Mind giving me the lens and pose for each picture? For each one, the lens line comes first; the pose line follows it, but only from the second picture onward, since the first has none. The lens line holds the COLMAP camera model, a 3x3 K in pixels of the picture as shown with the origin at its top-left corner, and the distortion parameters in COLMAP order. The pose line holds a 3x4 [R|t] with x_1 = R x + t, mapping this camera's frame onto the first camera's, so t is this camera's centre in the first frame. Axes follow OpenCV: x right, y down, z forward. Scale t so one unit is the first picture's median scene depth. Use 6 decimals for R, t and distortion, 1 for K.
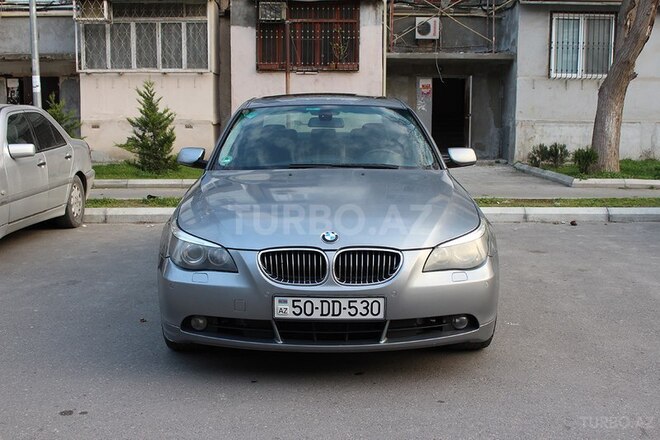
lens RADIAL K [[853.5, 0, 330.0], [0, 853.5, 220.0], [0, 0, 1]] dist [-0.080065, 0.005440]
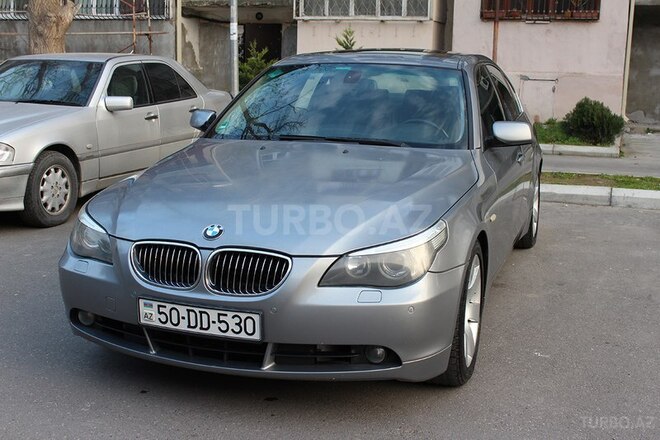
lens RADIAL K [[885.7, 0, 330.0], [0, 885.7, 220.0], [0, 0, 1]] dist [-0.066791, 0.002959]
pose [[0.940170, 0.076175, -0.332080, 0.383335], [-0.058771, 0.996335, 0.062157, -0.050011], [0.335597, -0.038921, 0.941201, 0.248116]]
